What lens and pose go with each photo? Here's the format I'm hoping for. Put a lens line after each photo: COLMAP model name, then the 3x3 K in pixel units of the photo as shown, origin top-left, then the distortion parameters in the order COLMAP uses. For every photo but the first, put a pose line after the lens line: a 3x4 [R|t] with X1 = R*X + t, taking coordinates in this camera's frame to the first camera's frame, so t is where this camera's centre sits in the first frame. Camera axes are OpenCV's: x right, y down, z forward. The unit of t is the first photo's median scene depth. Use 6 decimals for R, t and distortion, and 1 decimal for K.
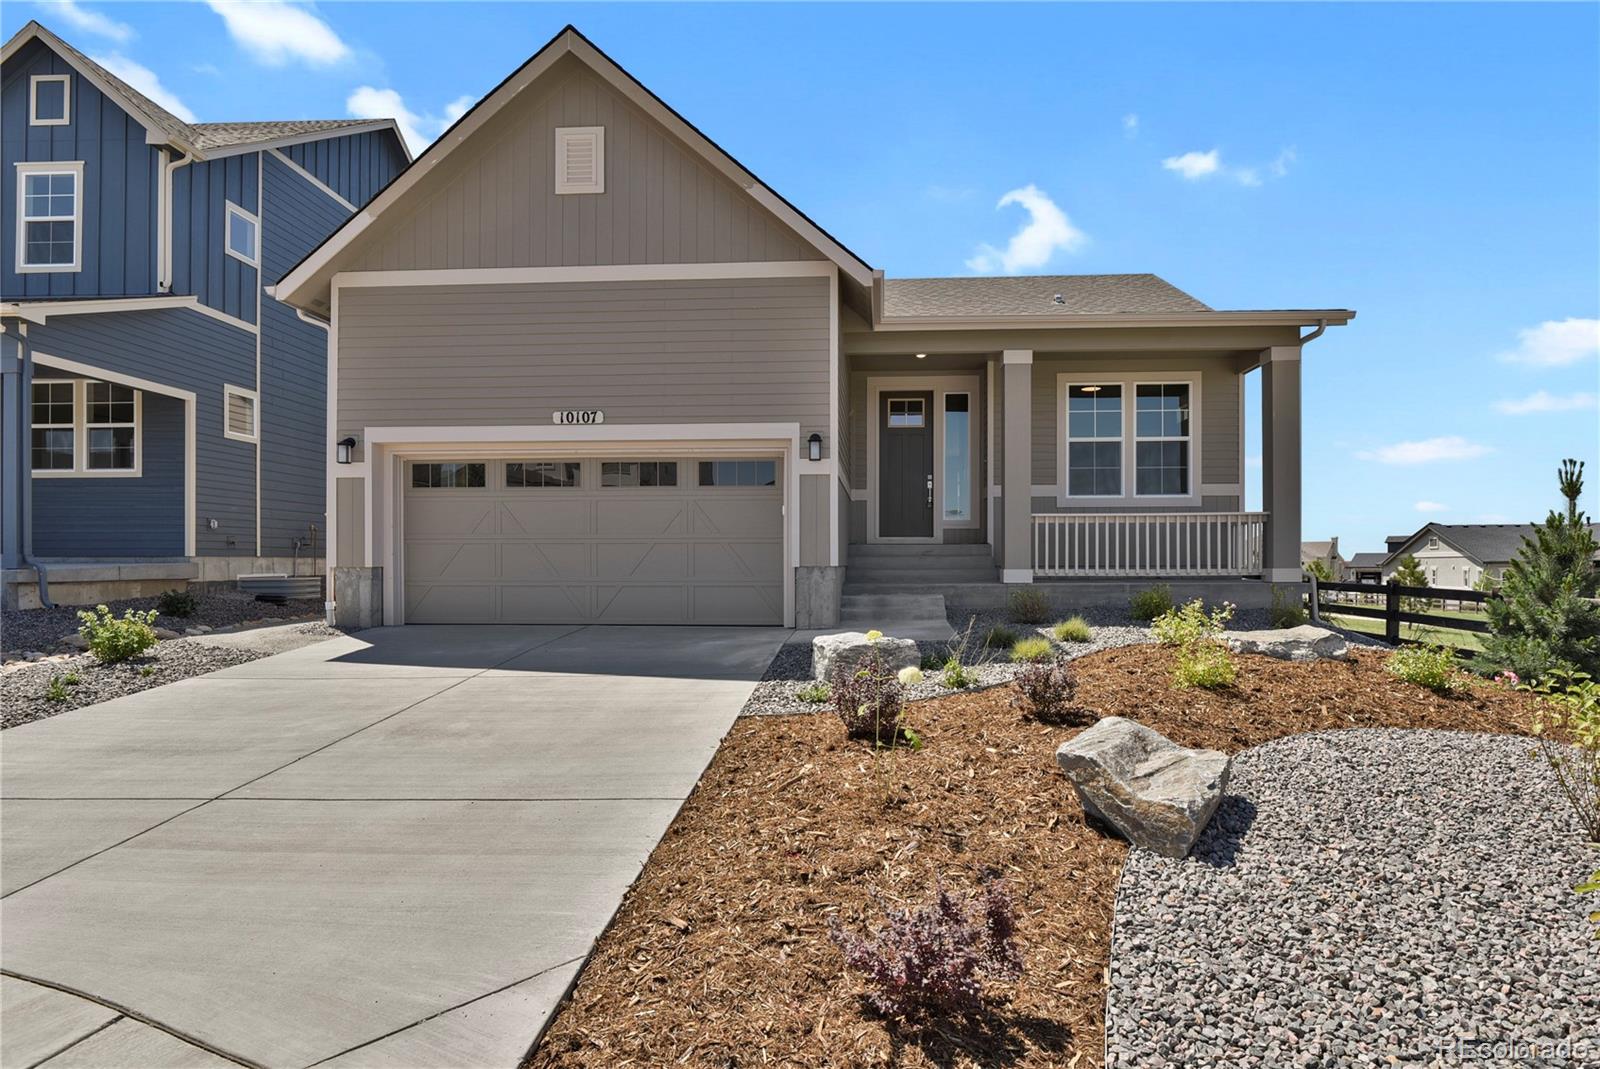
lens RADIAL K [[847.4, 0, 799.8], [0, 847.4, 562.3], [0, 0, 1]] dist [-0.014697, -0.002091]
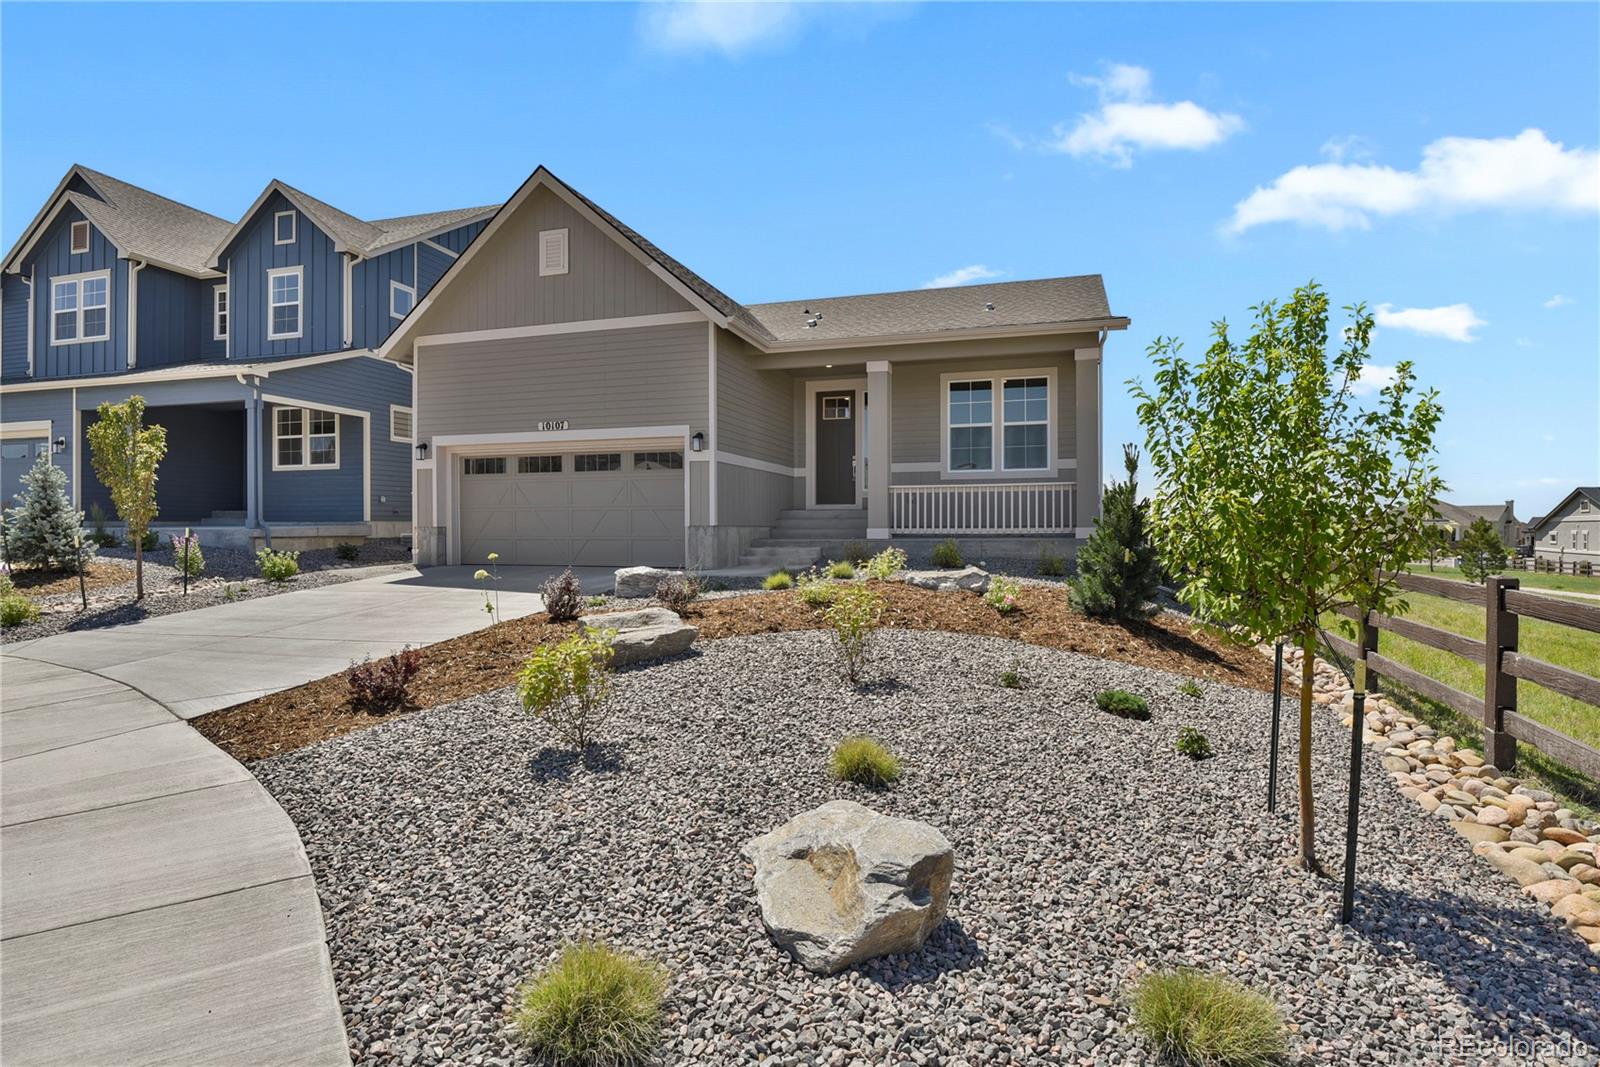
lens RADIAL K [[780.7, 0, 810.1], [0, 780.7, 534.6], [0, 0, 1]] dist [-0.023247, -0.005127]
pose [[0.973680, 0.001029, -0.227918, 0.402558], [0.000839, 0.999967, 0.008096, 0.007462], [0.227919, -0.008074, 0.973647, -0.188857]]
